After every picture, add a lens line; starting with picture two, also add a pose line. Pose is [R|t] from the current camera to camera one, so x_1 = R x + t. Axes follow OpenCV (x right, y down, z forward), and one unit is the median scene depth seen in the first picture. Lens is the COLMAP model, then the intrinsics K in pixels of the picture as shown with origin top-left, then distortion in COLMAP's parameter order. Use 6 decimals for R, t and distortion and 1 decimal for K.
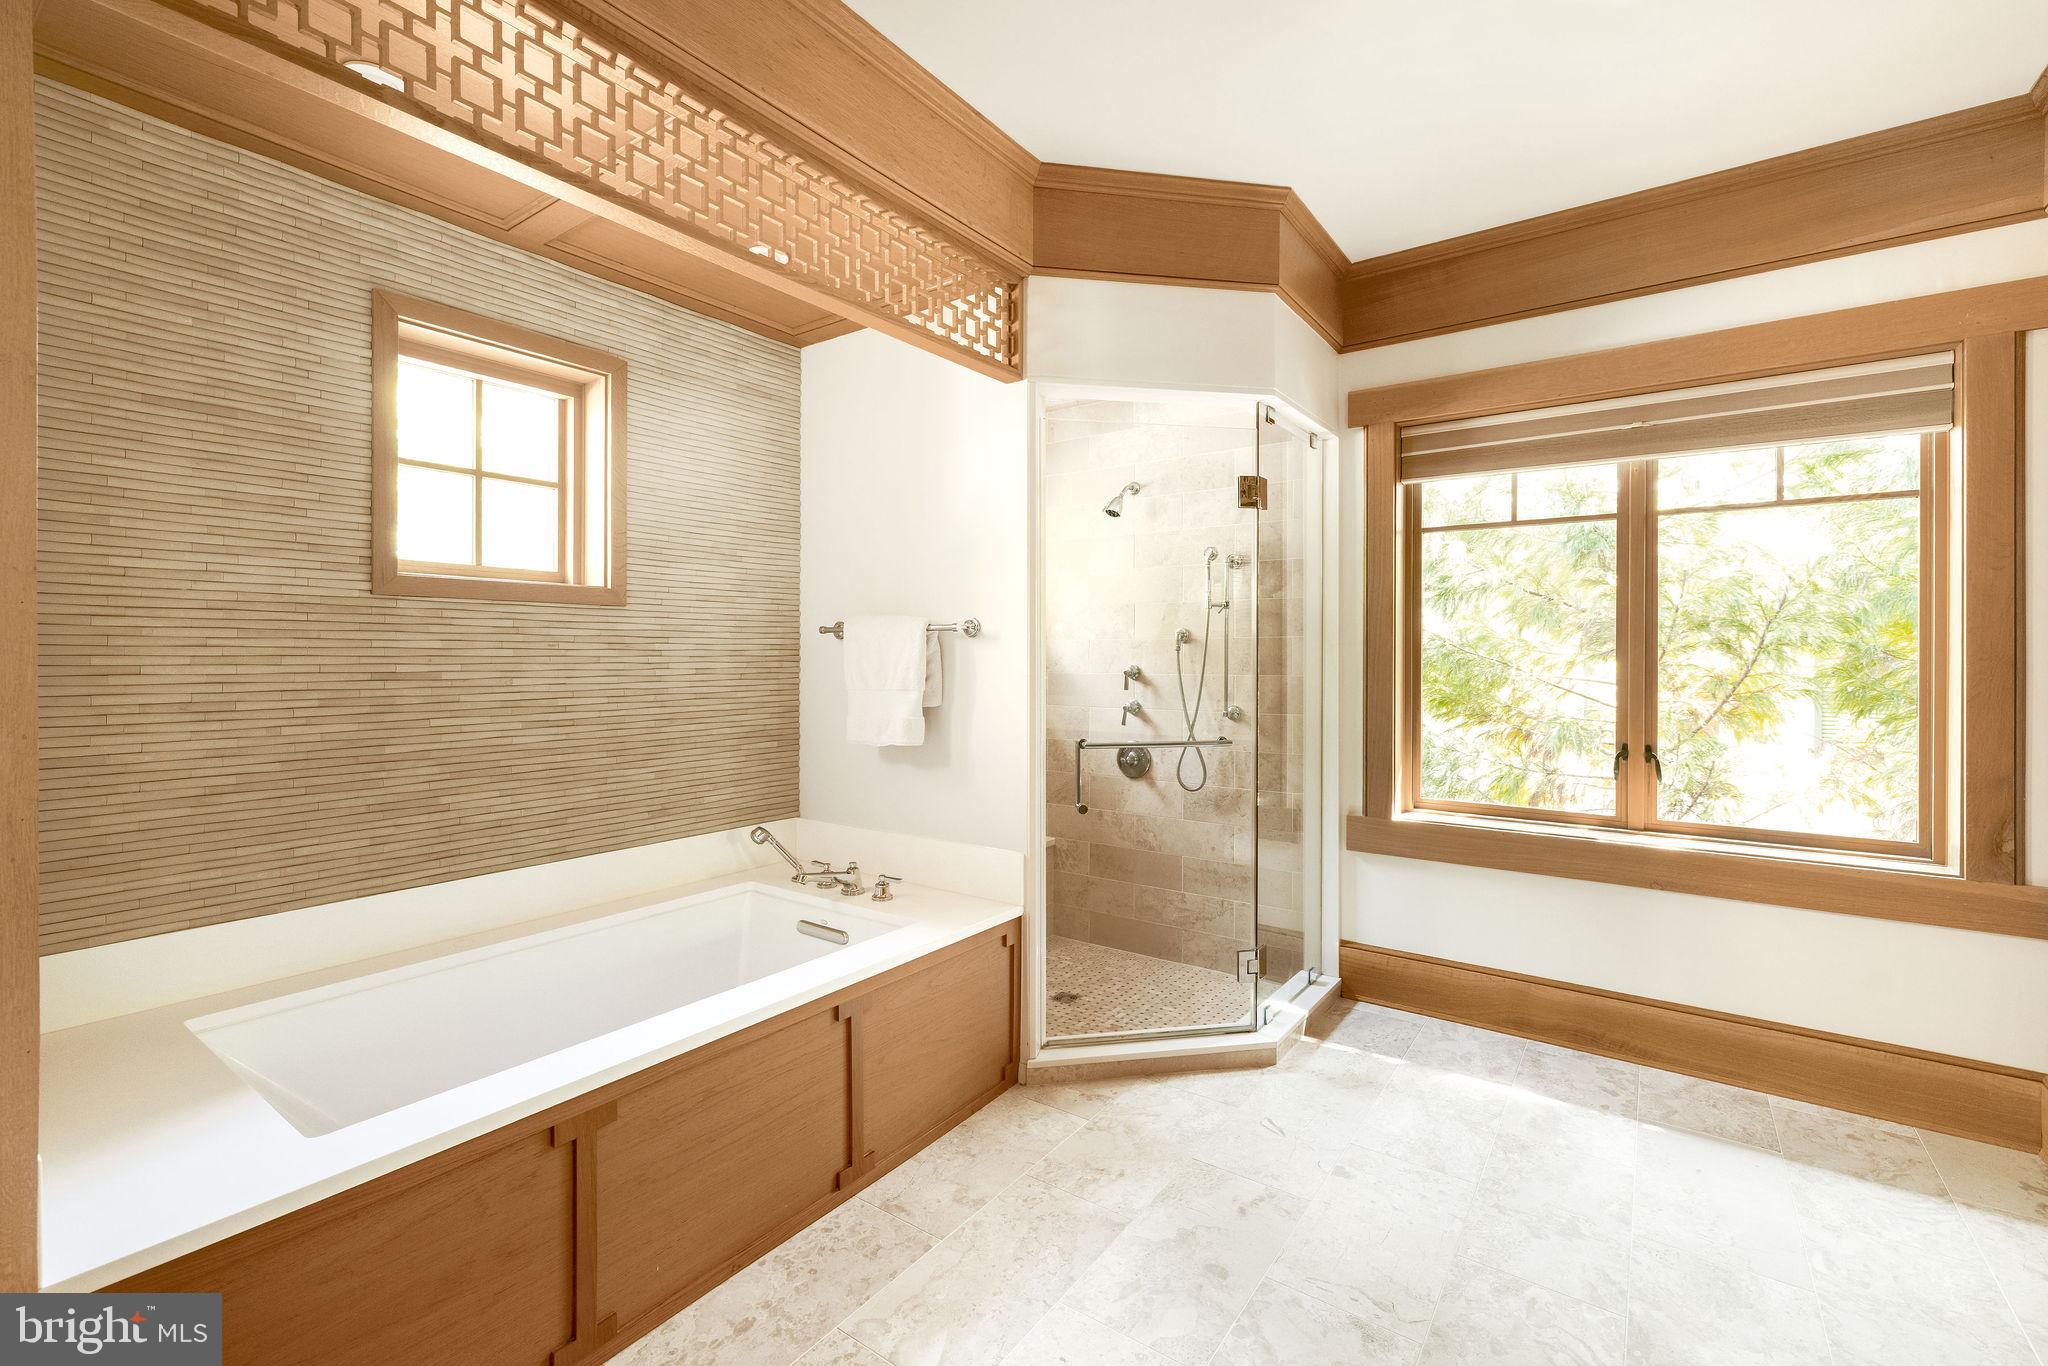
lens RADIAL K [[883.2, 0, 1027.5], [0, 883.2, 650.5], [0, 0, 1]] dist [0.006687, -0.000708]
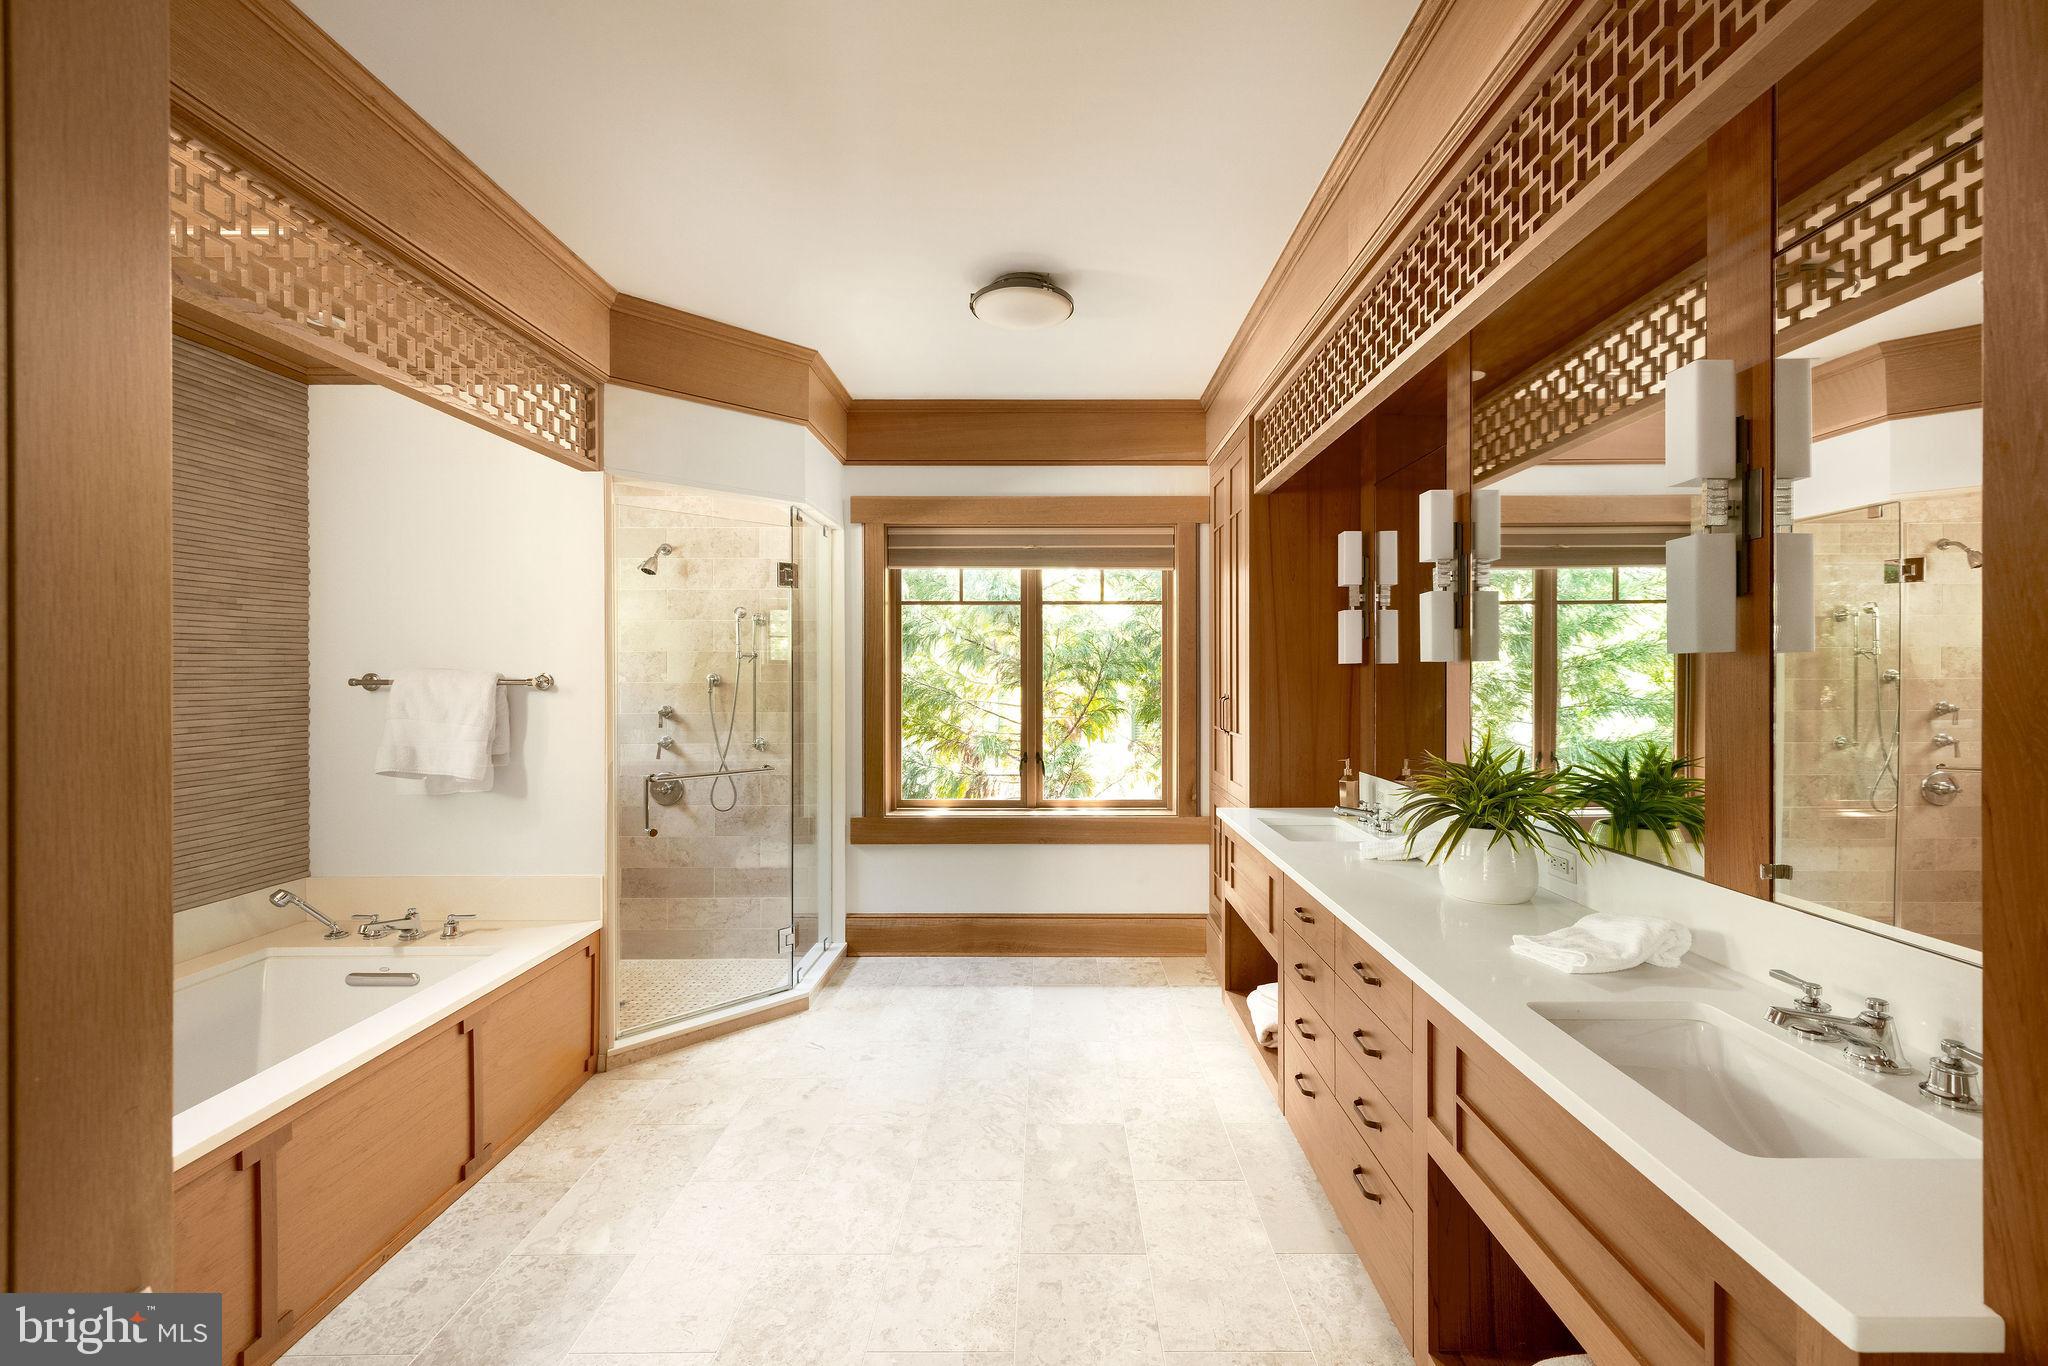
lens RADIAL K [[883.2, 0, 1030.3], [0, 883.2, 676.6], [0, 0, 1]] dist [0.006687, -0.000708]
pose [[0.824642, -0.007705, 0.565602, -0.187942], [0.002843, 0.999951, 0.009477, -0.041242], [-0.565648, -0.006207, 0.824624, -0.272267]]
